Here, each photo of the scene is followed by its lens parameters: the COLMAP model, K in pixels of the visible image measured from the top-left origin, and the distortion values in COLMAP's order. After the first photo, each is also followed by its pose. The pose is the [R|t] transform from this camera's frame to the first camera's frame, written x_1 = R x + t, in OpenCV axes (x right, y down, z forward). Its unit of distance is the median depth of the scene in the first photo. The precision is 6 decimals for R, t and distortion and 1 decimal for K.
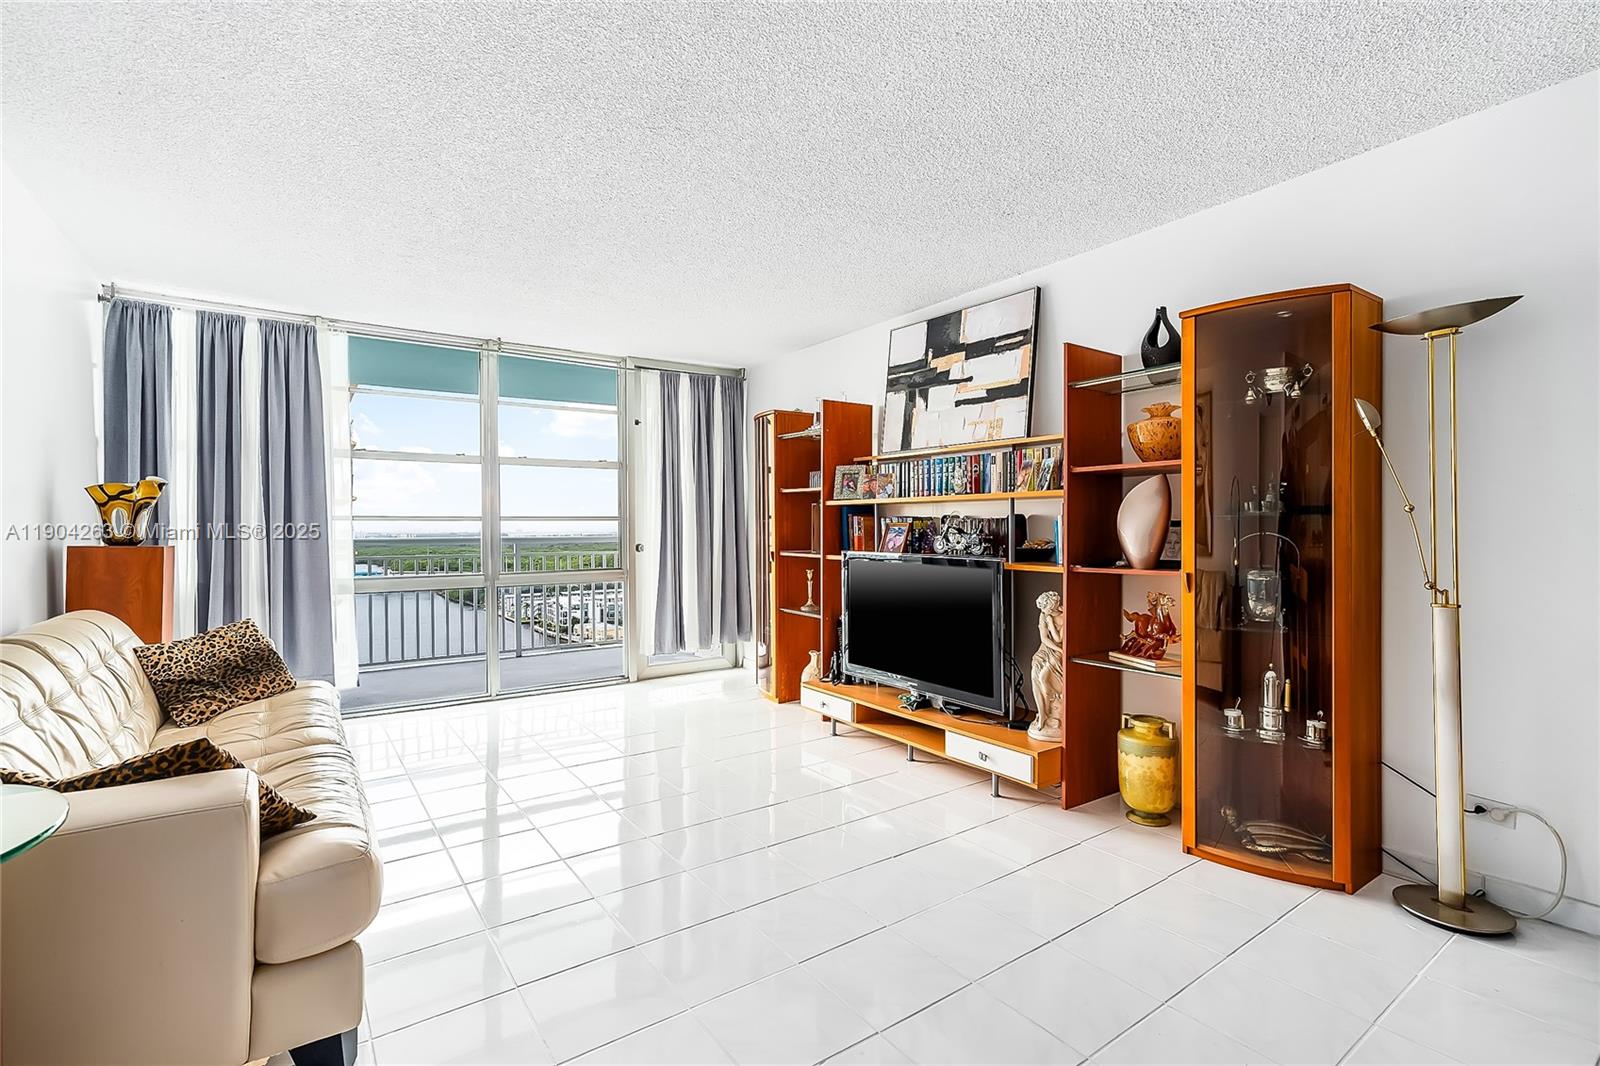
lens RADIAL K [[723.6, 0, 772.4], [0, 723.6, 531.5], [0, 0, 1]] dist [-0.003077, 0.000135]
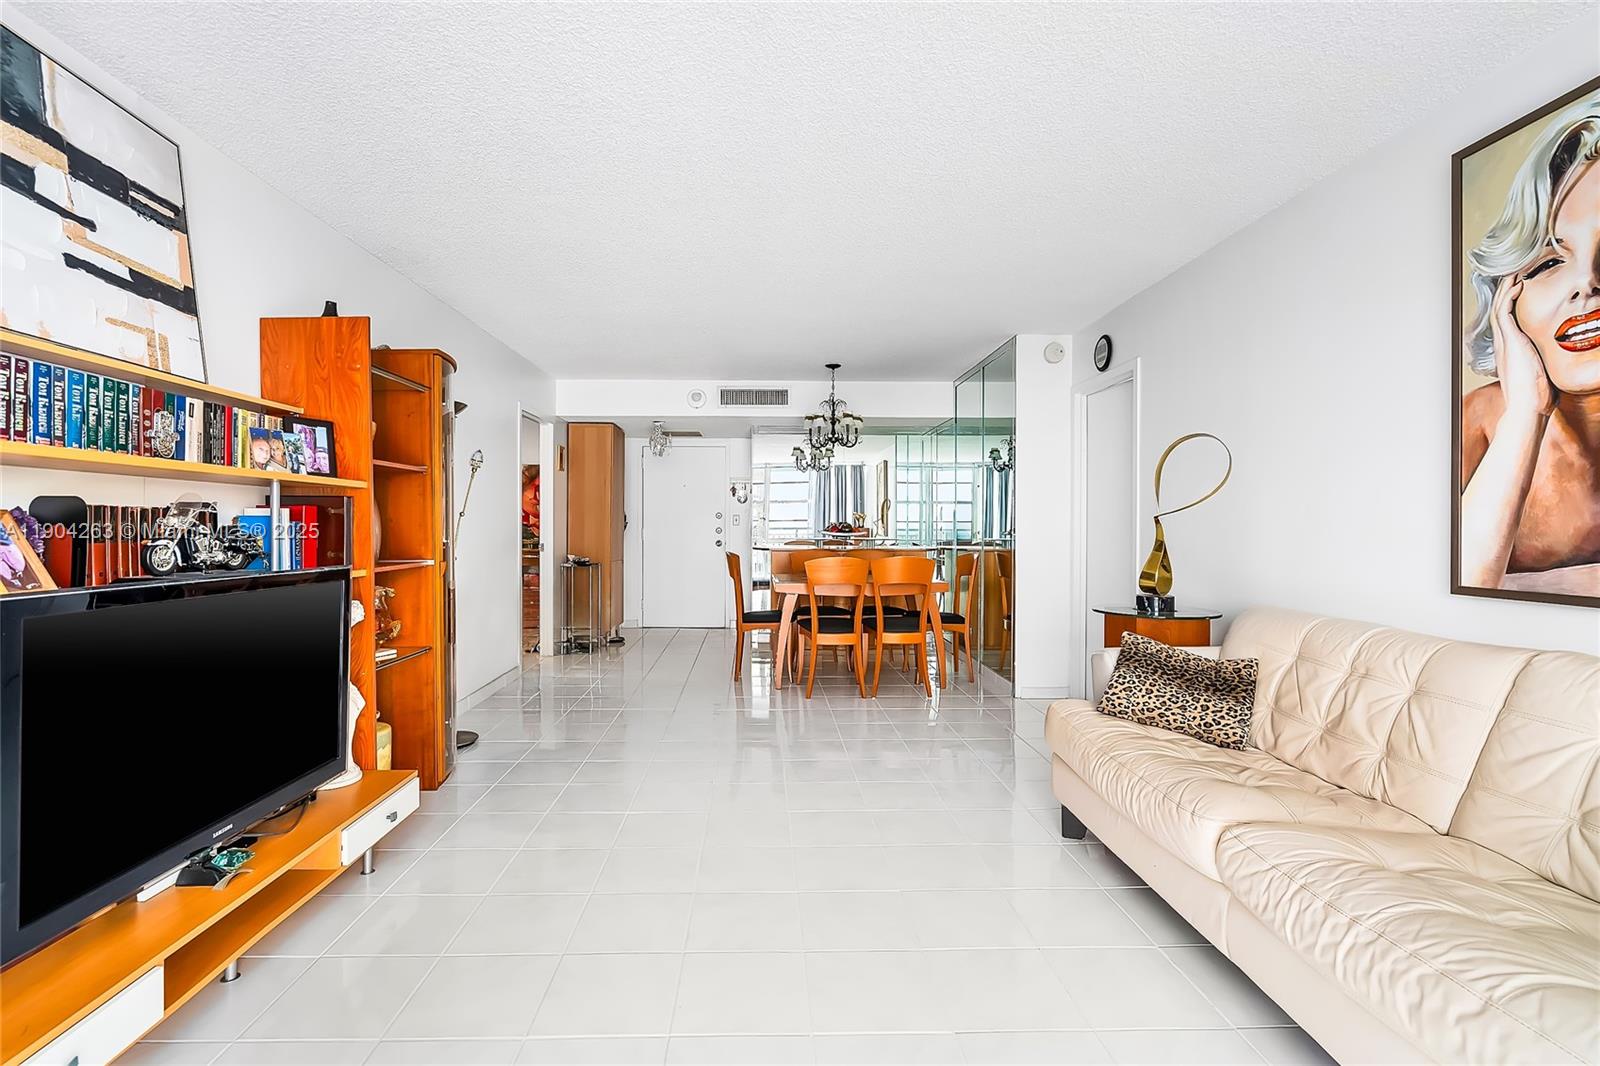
lens RADIAL K [[724.9, 0, 768.4], [0, 724.9, 525.2], [0, 0, 1]] dist [0.002109, 0.001122]
pose [[-0.834603, 0.002565, 0.550846, -0.371787], [0.004745, 0.999986, 0.002533, -0.003328], [-0.550832, 0.004728, -0.834603, 1.106345]]
